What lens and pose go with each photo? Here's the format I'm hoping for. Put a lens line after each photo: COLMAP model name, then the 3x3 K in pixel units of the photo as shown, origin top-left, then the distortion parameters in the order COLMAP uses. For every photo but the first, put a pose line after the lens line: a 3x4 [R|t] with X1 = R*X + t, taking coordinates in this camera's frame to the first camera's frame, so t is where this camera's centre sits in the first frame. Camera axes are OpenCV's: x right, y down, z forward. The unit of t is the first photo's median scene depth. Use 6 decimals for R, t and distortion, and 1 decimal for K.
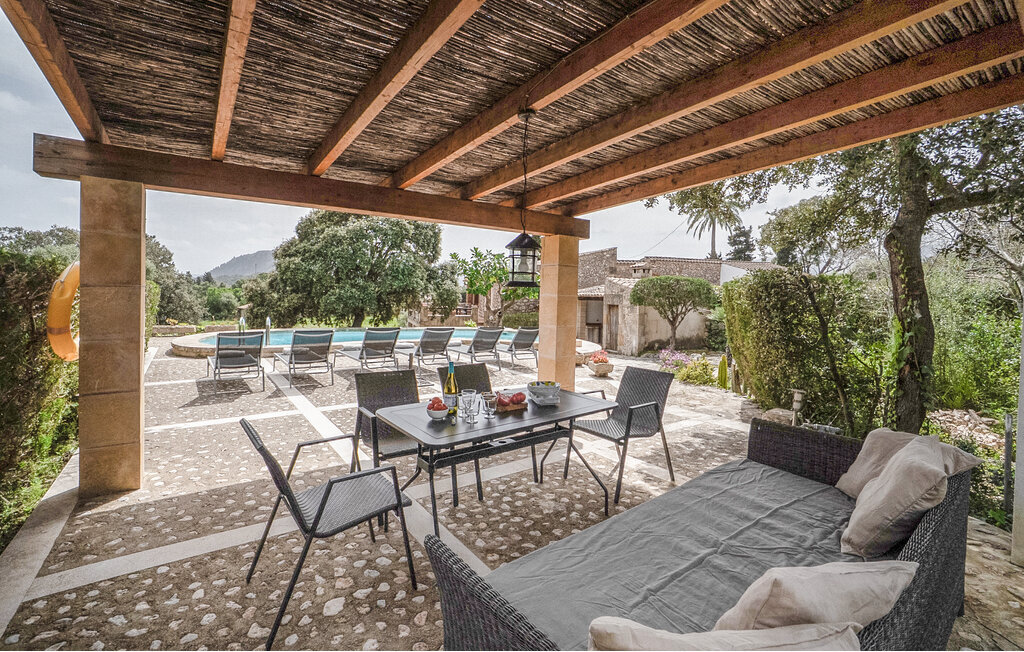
lens RADIAL K [[441.5, 0, 481.5], [0, 441.5, 323.6], [0, 0, 1]] dist [-0.019170, 0.000107]
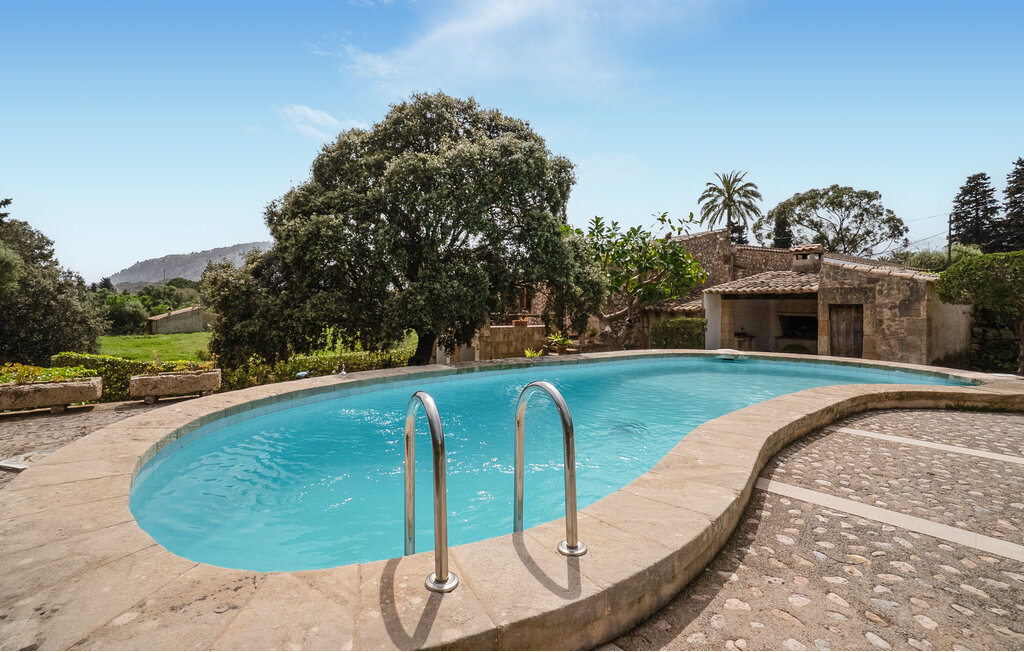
lens RADIAL K [[441.5, 0, 481.5], [0, 441.5, 323.6], [0, 0, 1]] dist [-0.019170, 0.000107]
pose [[0.987785, -0.022635, 0.154168, -0.170008], [0.024292, 0.999665, -0.008876, -0.012570], [-0.153915, 0.012512, 0.988005, 0.255953]]
